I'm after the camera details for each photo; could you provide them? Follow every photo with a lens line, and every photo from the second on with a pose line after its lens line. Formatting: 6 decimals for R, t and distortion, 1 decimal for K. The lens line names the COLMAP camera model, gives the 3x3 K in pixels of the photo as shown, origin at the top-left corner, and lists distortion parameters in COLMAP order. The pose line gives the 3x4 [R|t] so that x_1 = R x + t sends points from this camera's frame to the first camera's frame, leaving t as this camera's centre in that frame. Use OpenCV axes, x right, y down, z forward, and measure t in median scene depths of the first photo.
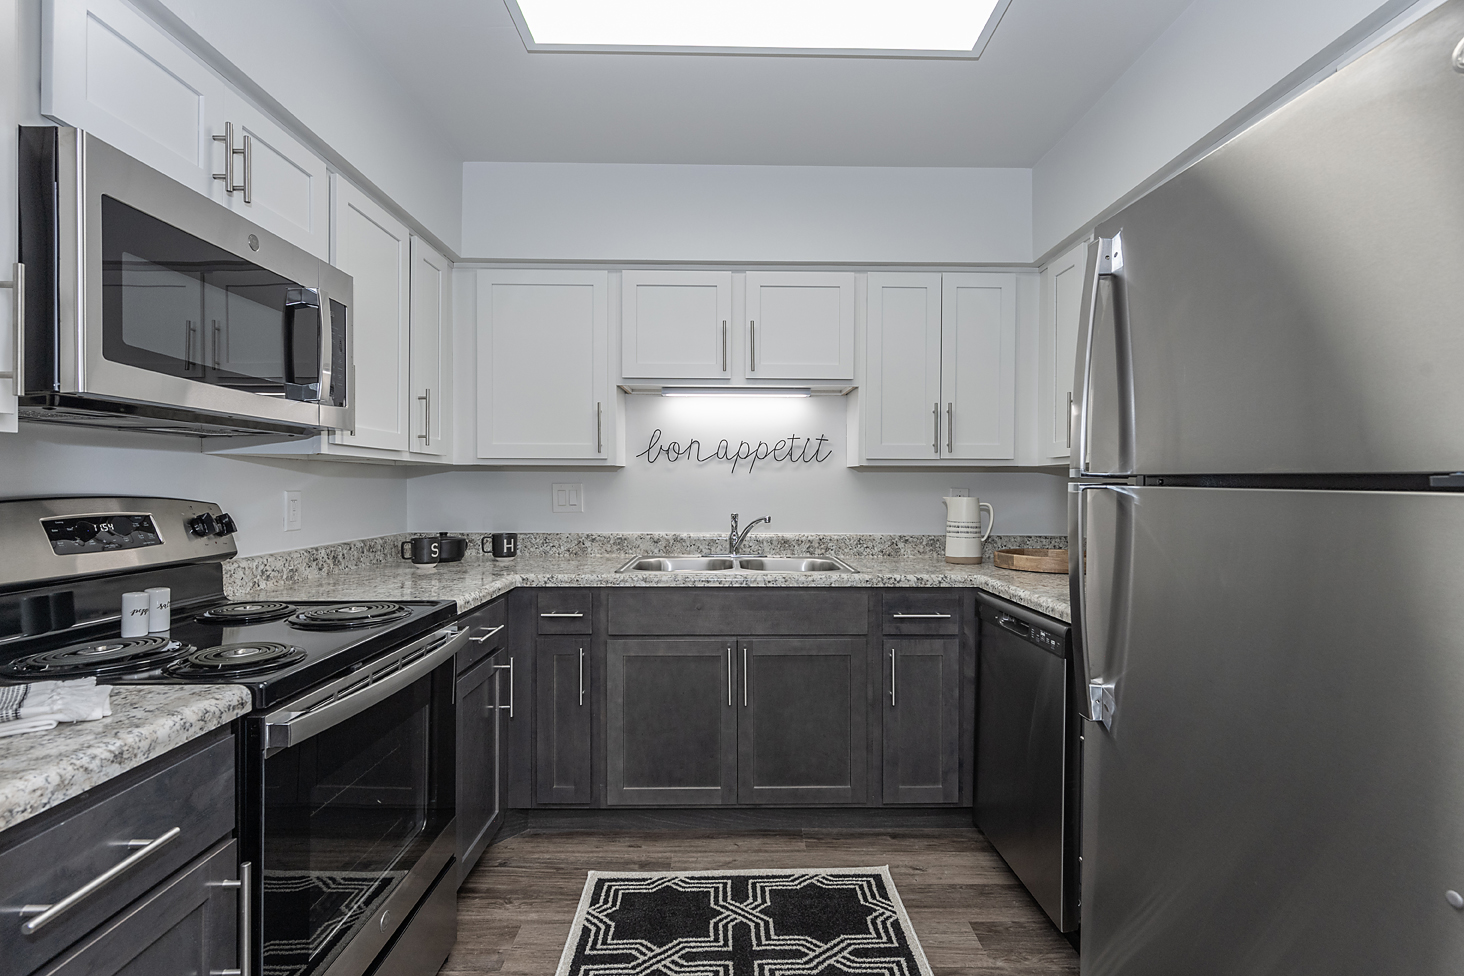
lens RADIAL K [[712.7, 0, 732.5], [0, 712.7, 490.3], [0, 0, 1]] dist [0.003162, 0.000482]
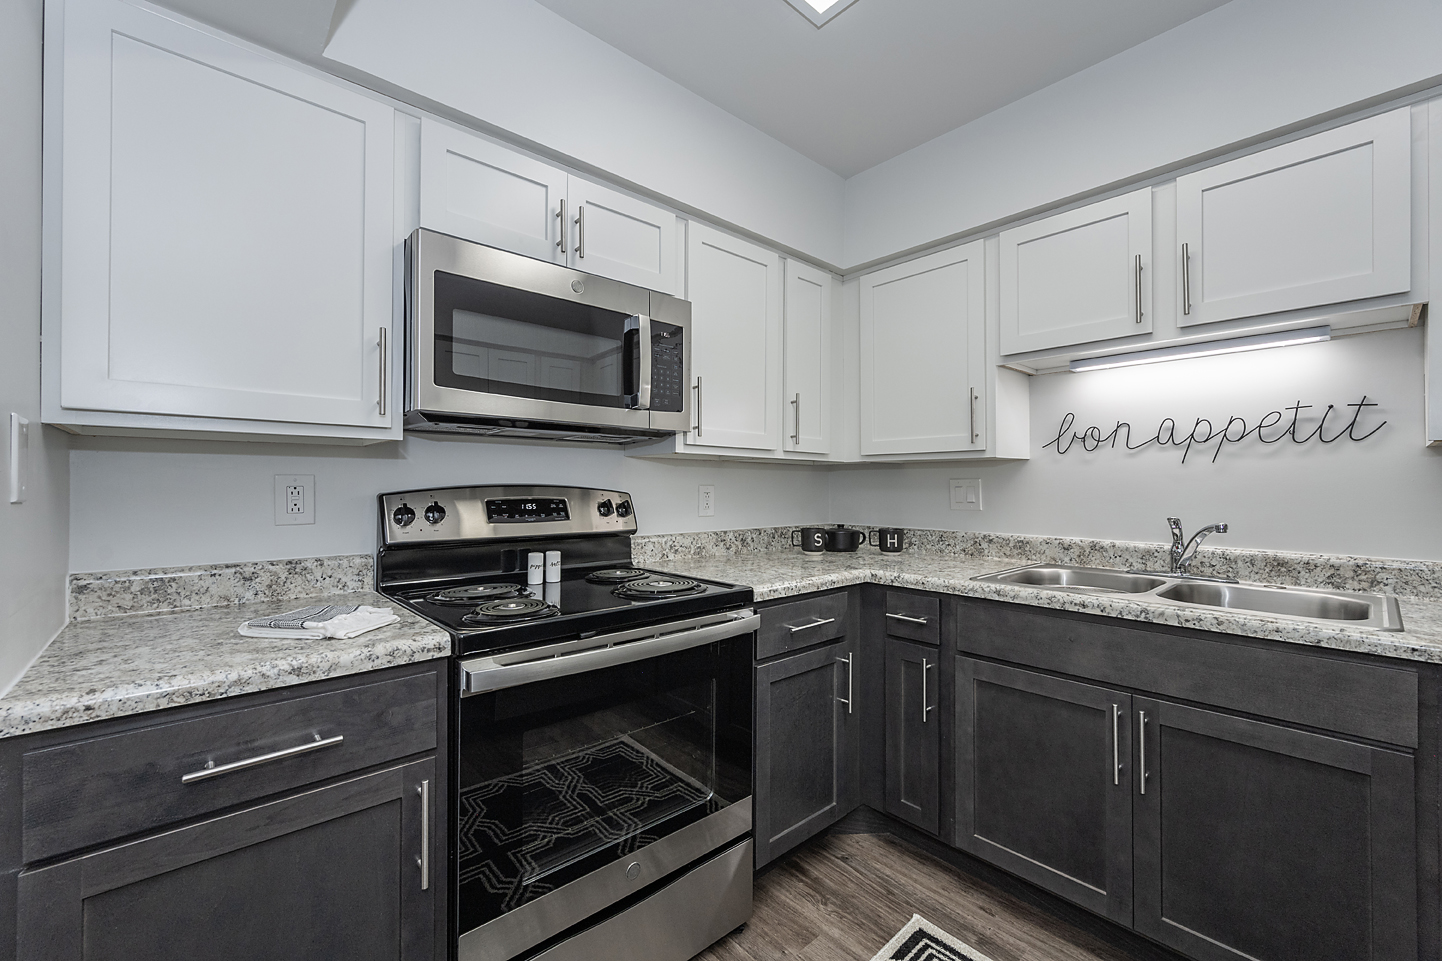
lens RADIAL K [[588.7, 0, 722.9], [0, 588.7, 482.8], [0, 0, 1]] dist [0.000686, 0.000347]
pose [[0.661026, -0.005415, -0.750343, 0.179874], [-0.007524, 0.999876, -0.013844, 0.010387], [0.750325, 0.014797, 0.660904, 0.307990]]
